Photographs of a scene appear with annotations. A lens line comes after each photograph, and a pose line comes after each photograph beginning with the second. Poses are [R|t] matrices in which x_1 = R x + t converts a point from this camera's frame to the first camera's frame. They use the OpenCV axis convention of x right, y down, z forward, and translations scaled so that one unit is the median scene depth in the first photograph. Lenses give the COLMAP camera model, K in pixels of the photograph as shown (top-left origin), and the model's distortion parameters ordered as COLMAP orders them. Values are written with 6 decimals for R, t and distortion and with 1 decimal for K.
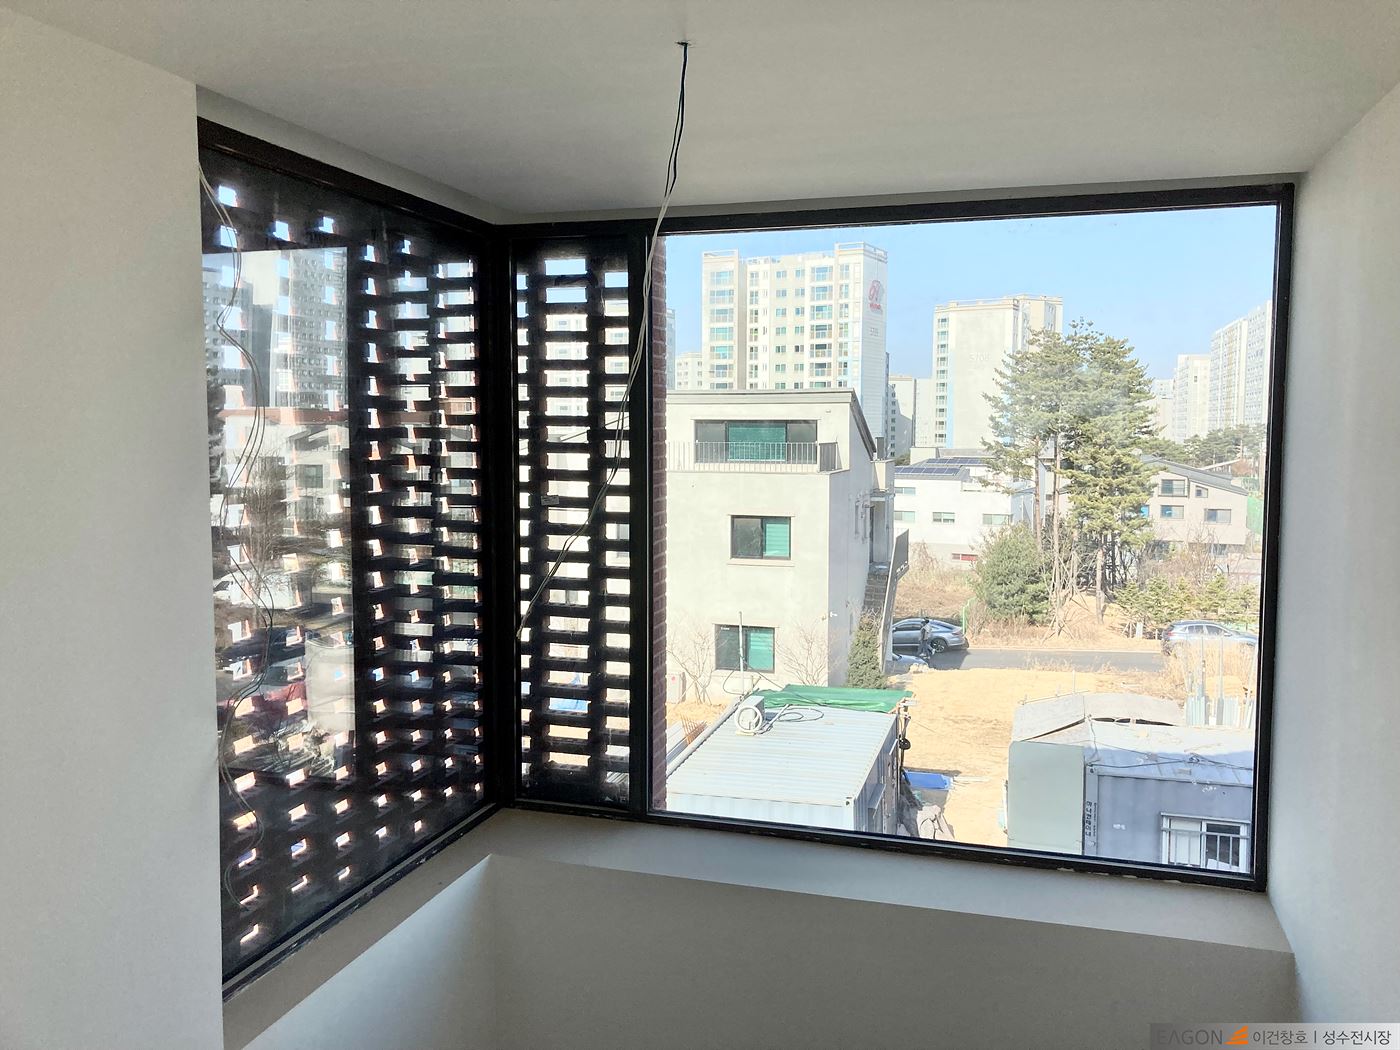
lens RADIAL K [[1137.2, 0, 700.9], [0, 1137.2, 523.7], [0, 0, 1]] dist [0.001383, 0.000183]
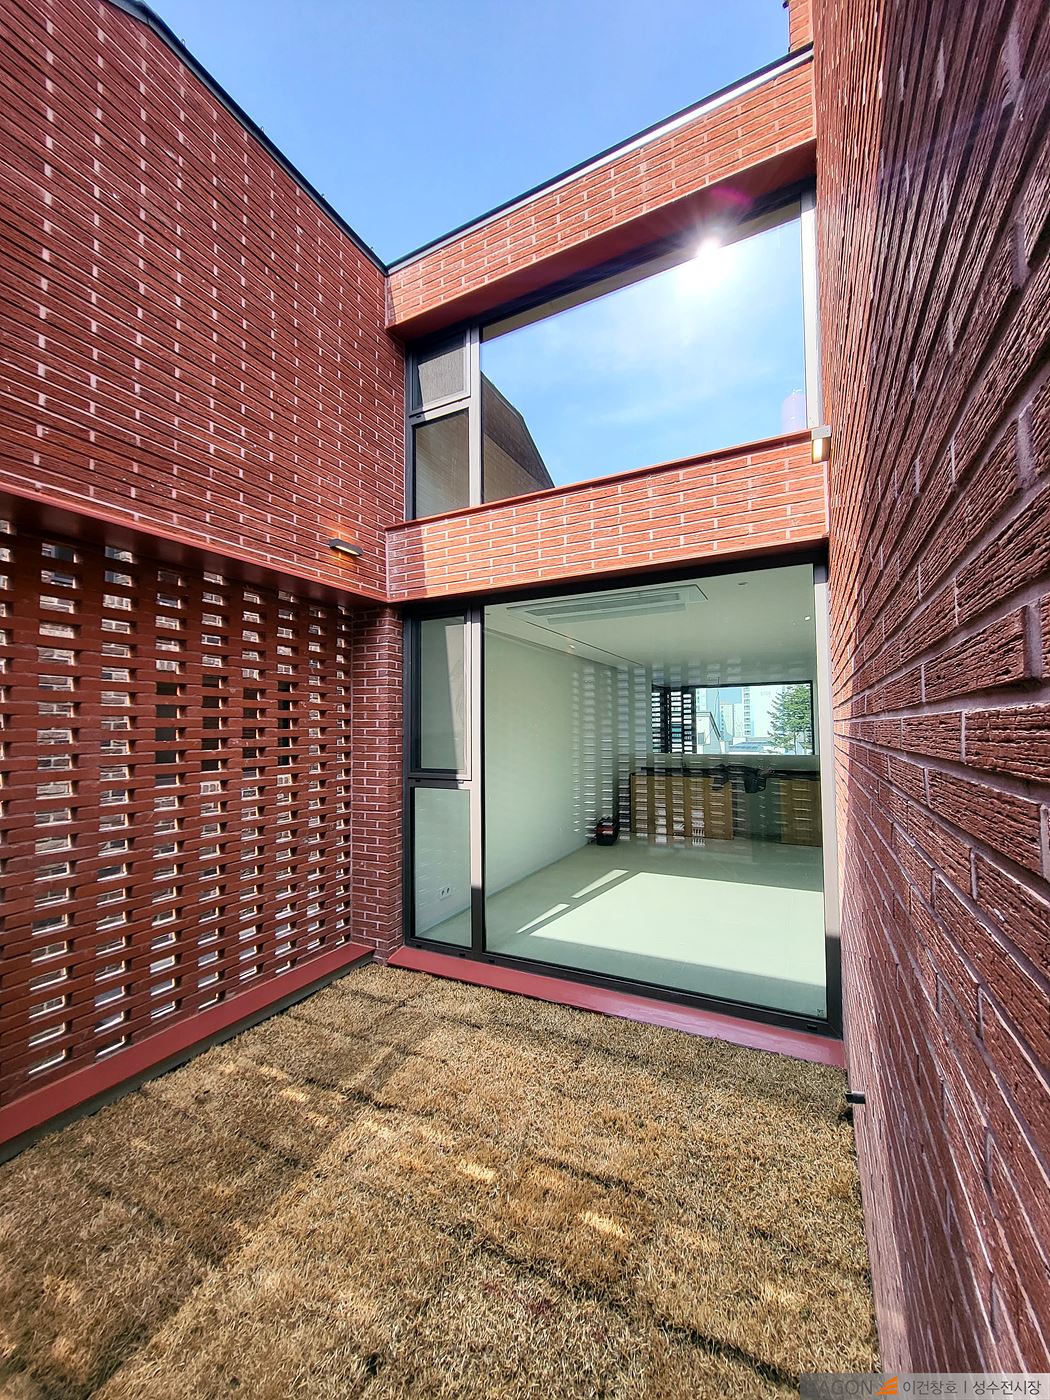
lens RADIAL K [[557.5, 0, 521.3], [0, 557.5, 701.8], [0, 0, 1]] dist [-0.000147, -0.000002]
pose [[0.983810, -0.023566, -0.177660, -0.391812], [-0.000951, 0.990617, -0.136664, 0.197682], [0.179214, 0.134620, 0.974556, -1.869693]]
